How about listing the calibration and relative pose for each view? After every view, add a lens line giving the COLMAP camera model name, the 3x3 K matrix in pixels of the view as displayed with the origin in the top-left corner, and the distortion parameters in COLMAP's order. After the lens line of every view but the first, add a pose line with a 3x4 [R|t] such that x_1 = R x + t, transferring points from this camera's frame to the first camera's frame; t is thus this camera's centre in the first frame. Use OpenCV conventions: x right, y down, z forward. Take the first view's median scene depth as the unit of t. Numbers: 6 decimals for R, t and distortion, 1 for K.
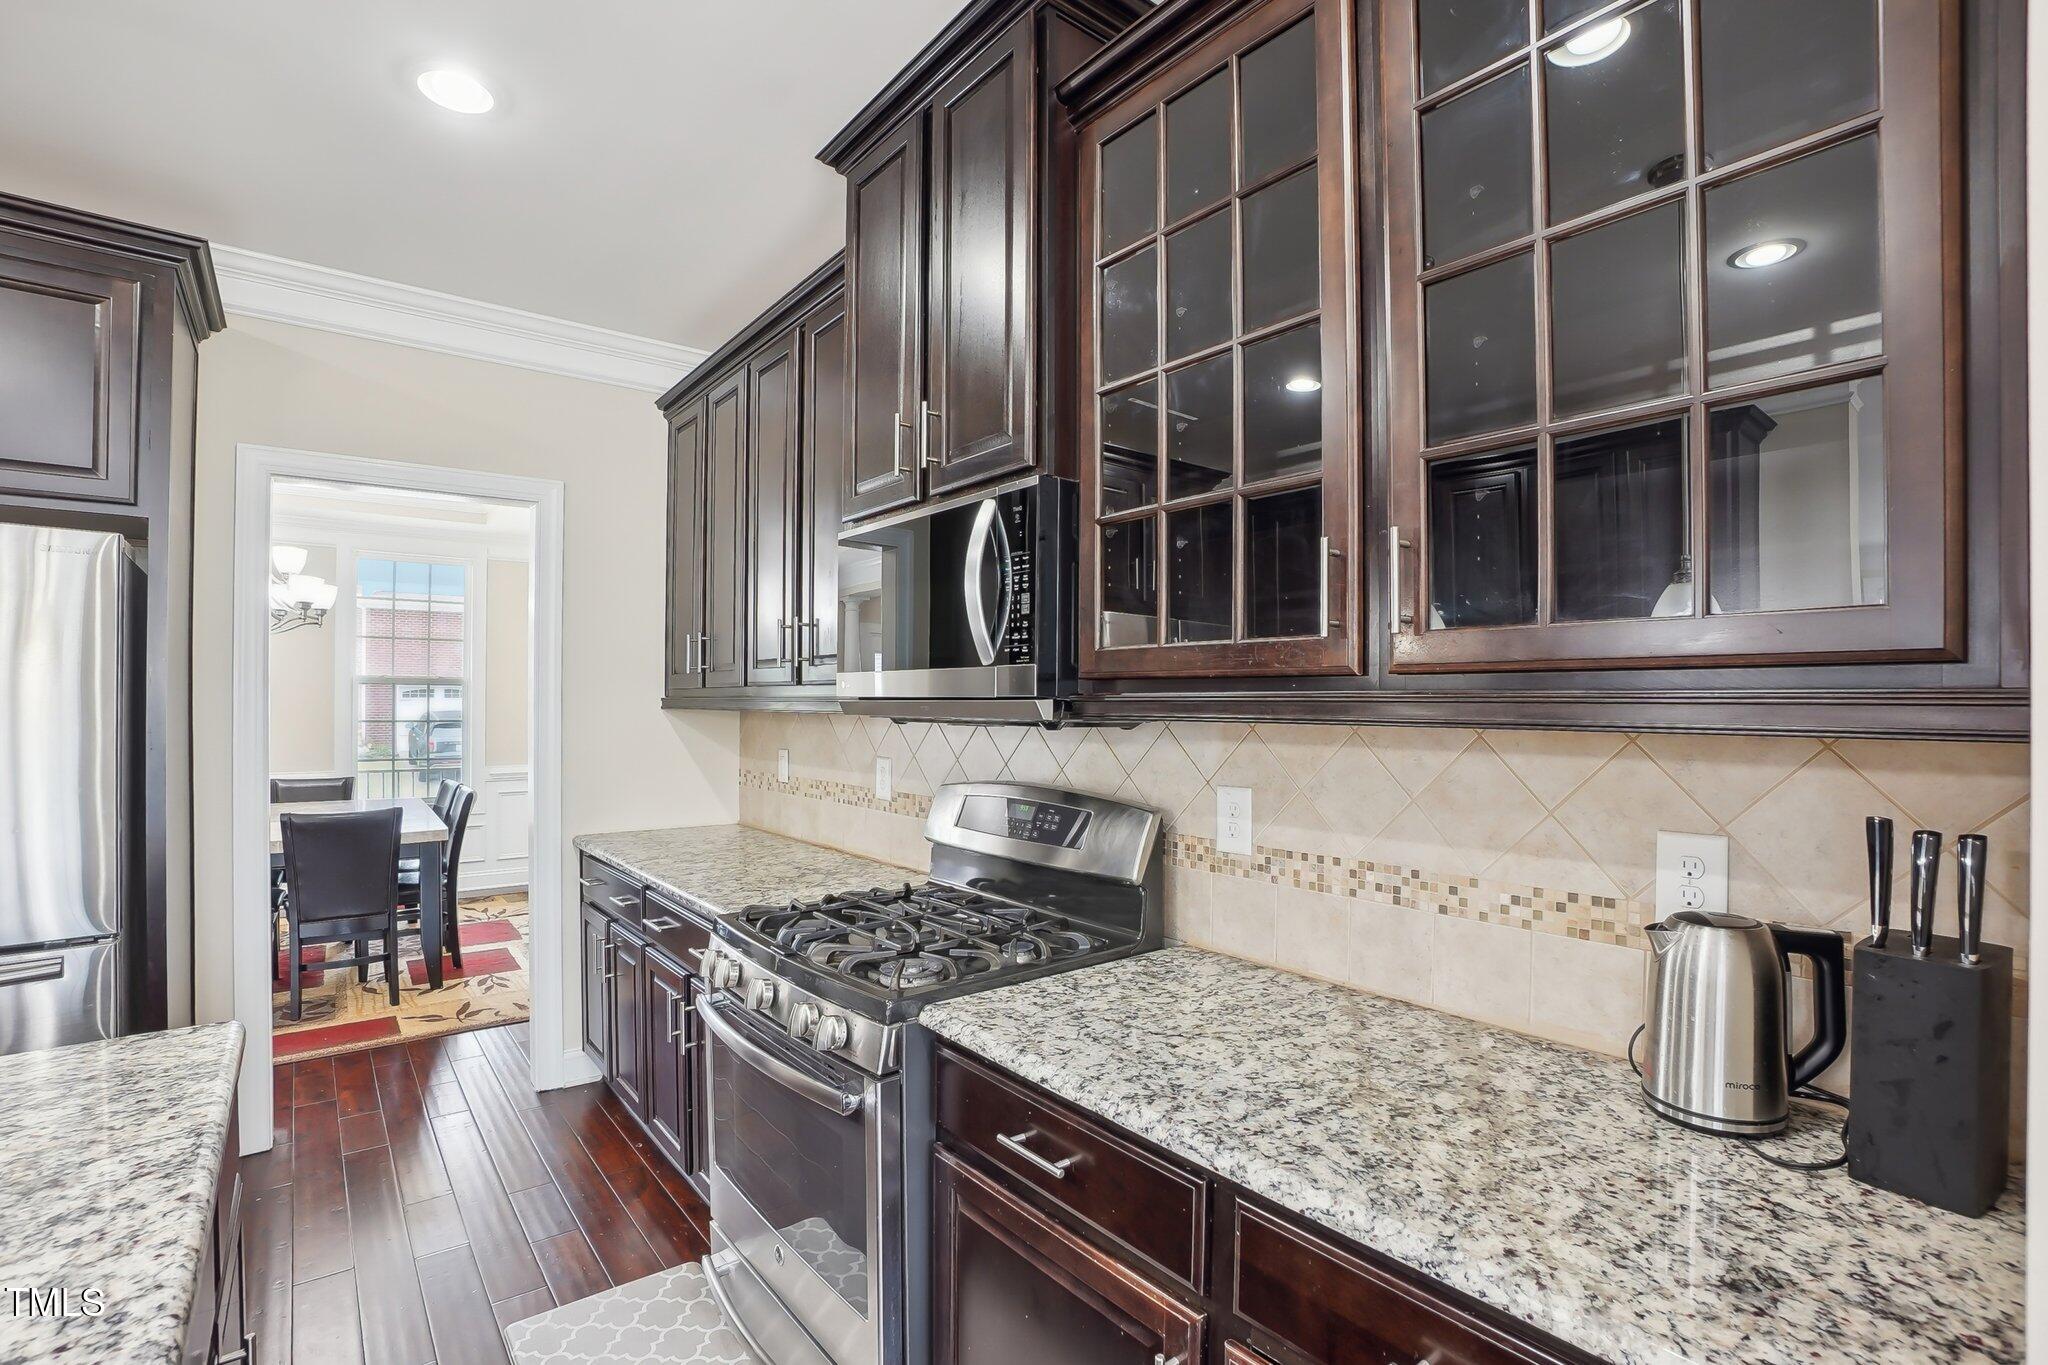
lens RADIAL K [[925.0, 0, 1000.1], [0, 925.0, 704.9], [0, 0, 1]] dist [-0.061742, 0.019809]
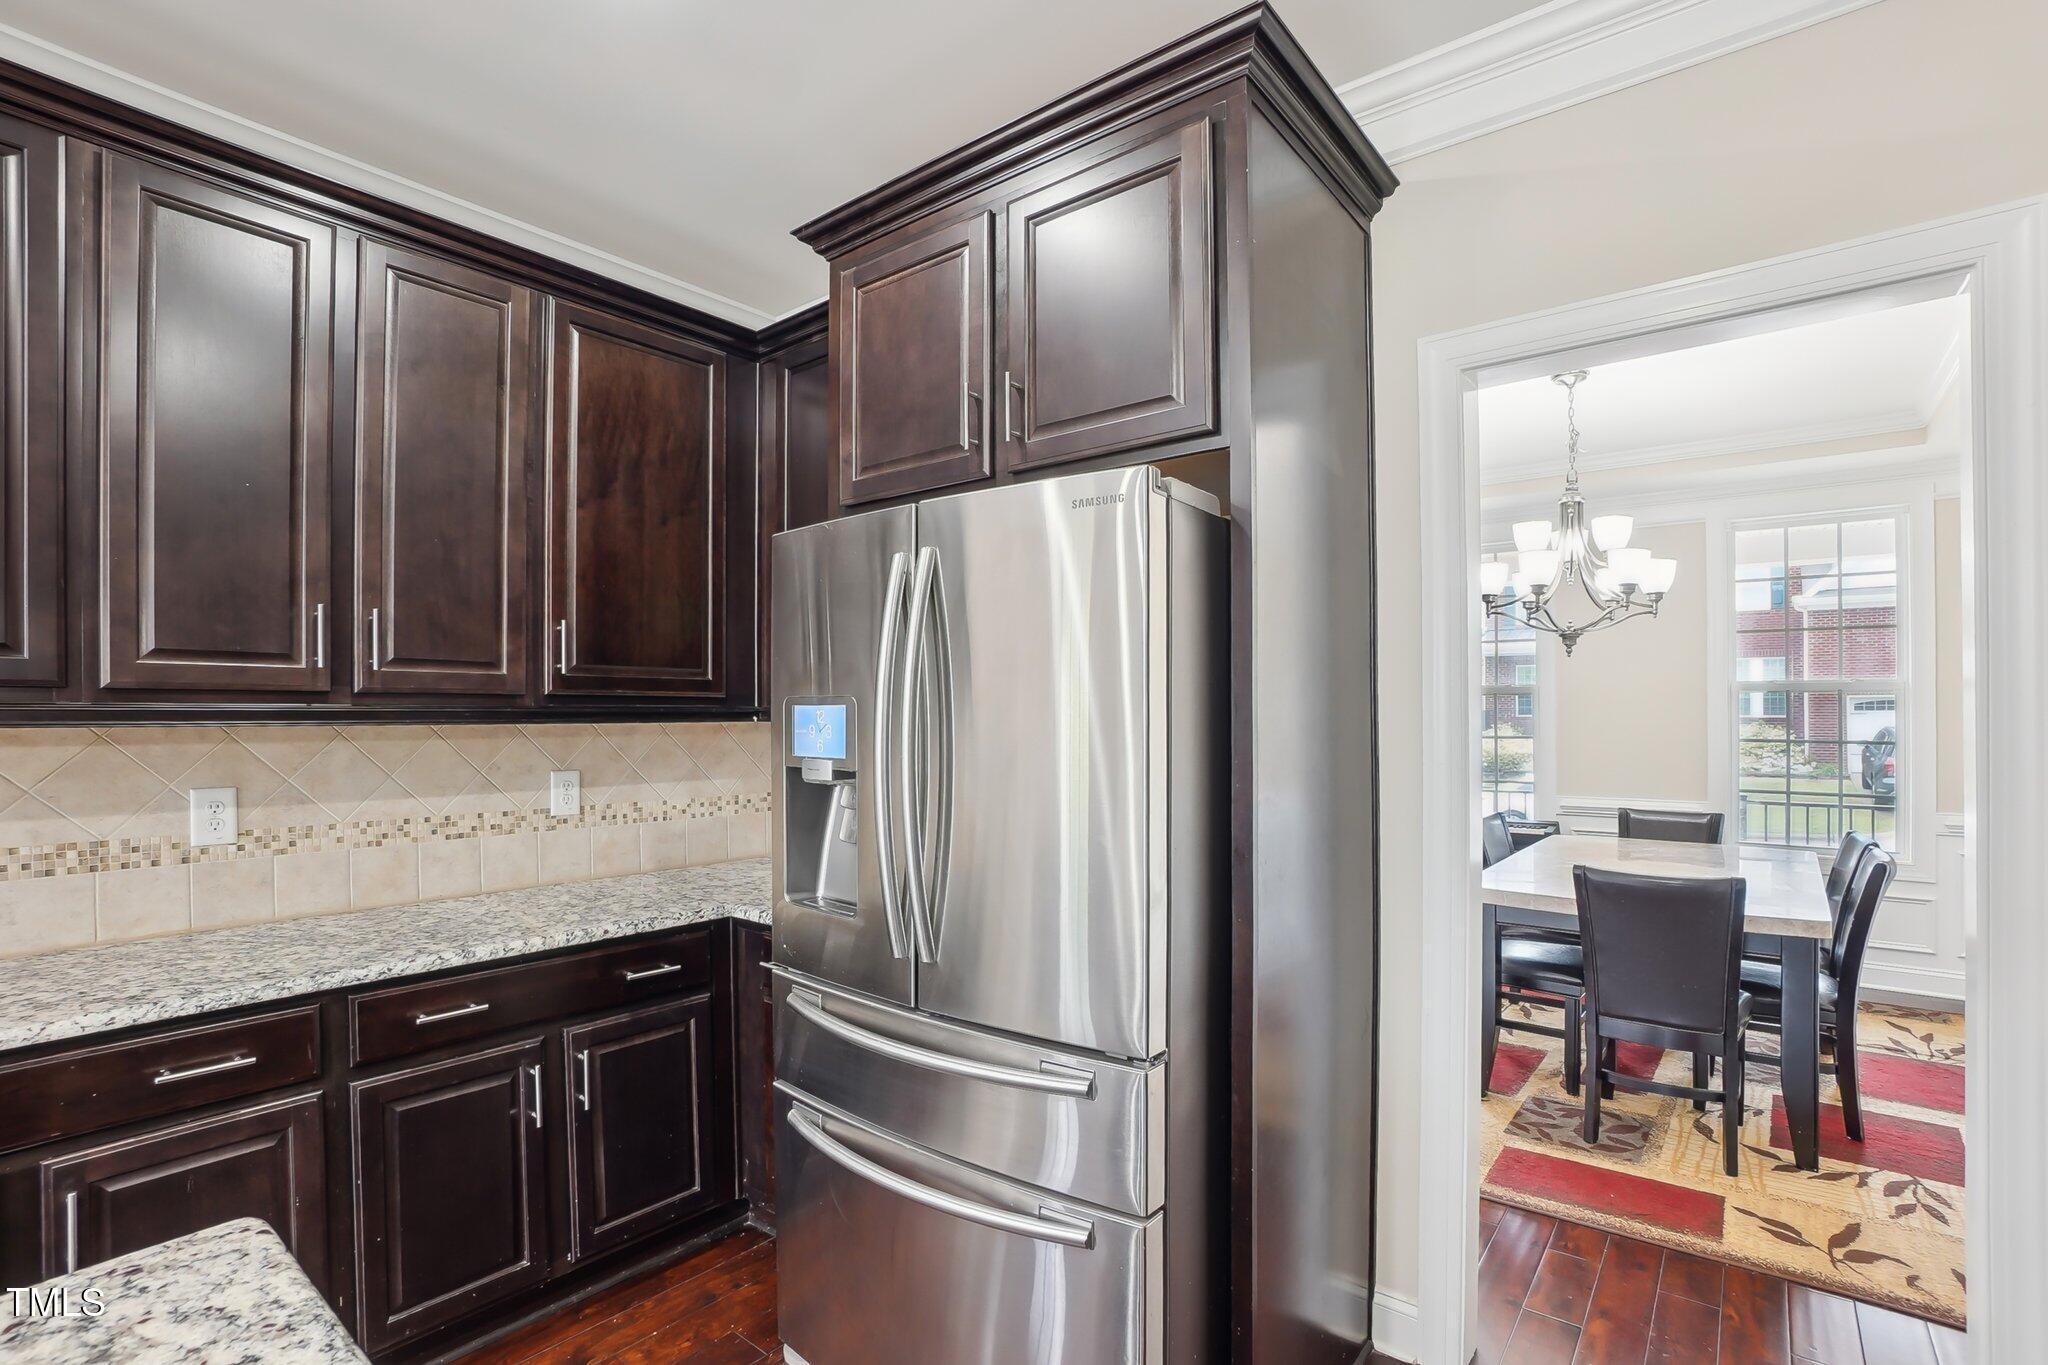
lens RADIAL K [[925.0, 0, 1039.0], [0, 925.0, 713.9], [0, 0, 1]] dist [-0.061742, 0.019809]
pose [[0.235421, -0.008194, -0.971859, -0.163448], [0.002552, 0.999966, -0.007813, 0.000298], [0.971890, -0.000641, 0.235434, 0.369573]]
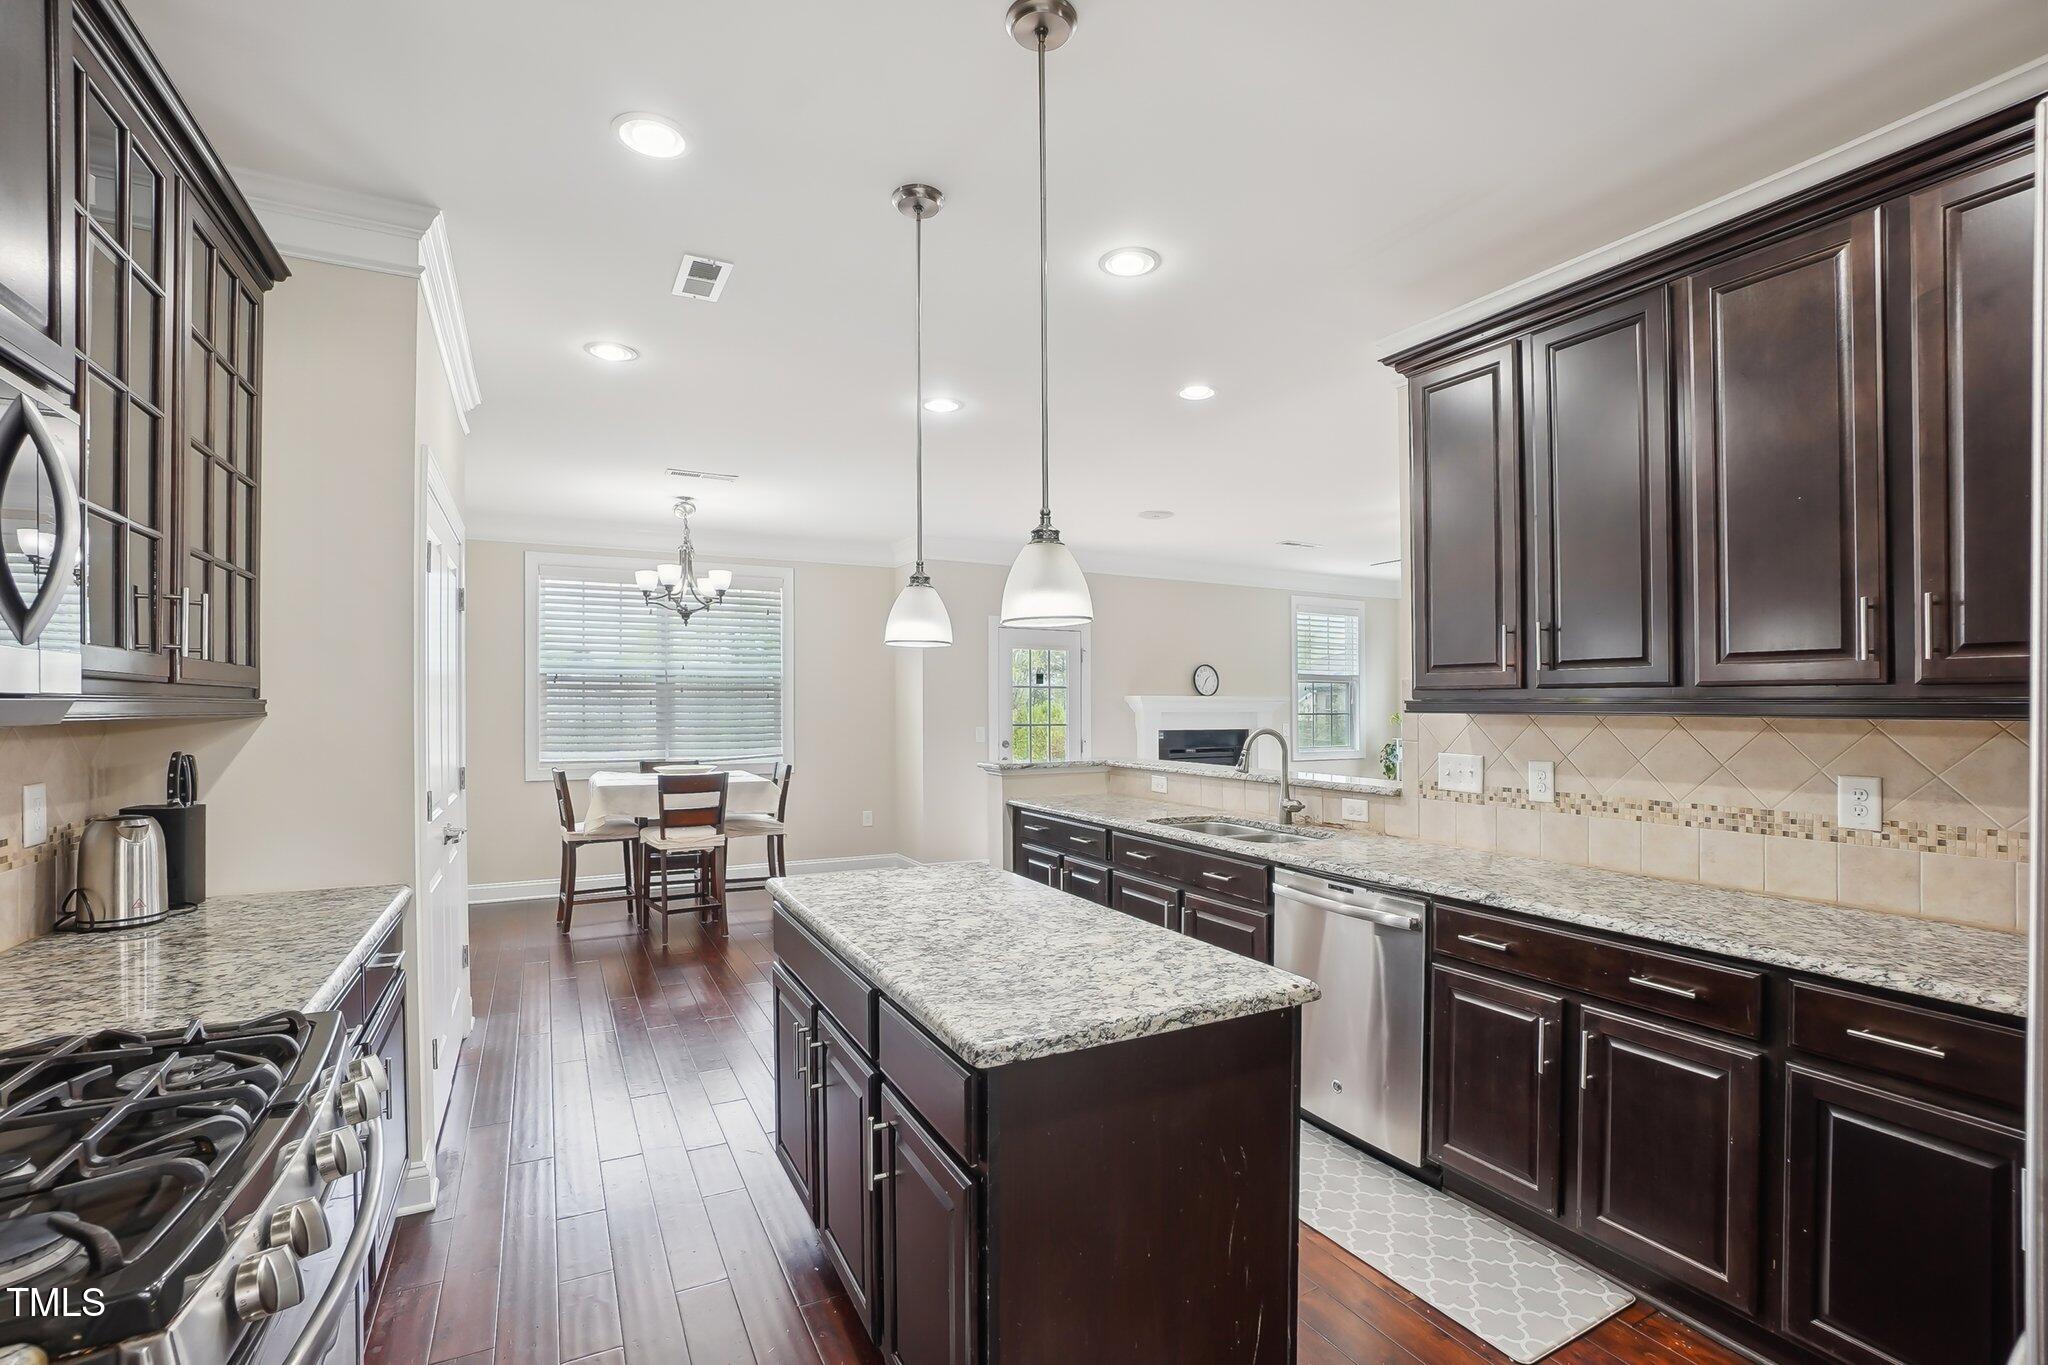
lens RADIAL K [[925.0, 0, 1021.2], [0, 925.0, 699.2], [0, 0, 1]] dist [-0.061742, 0.019809]
pose [[-0.984848, -0.008087, 0.173234, -0.360120], [-0.008985, 0.999950, -0.004399, -0.002653], [-0.173189, -0.005889, -0.984871, 0.658642]]
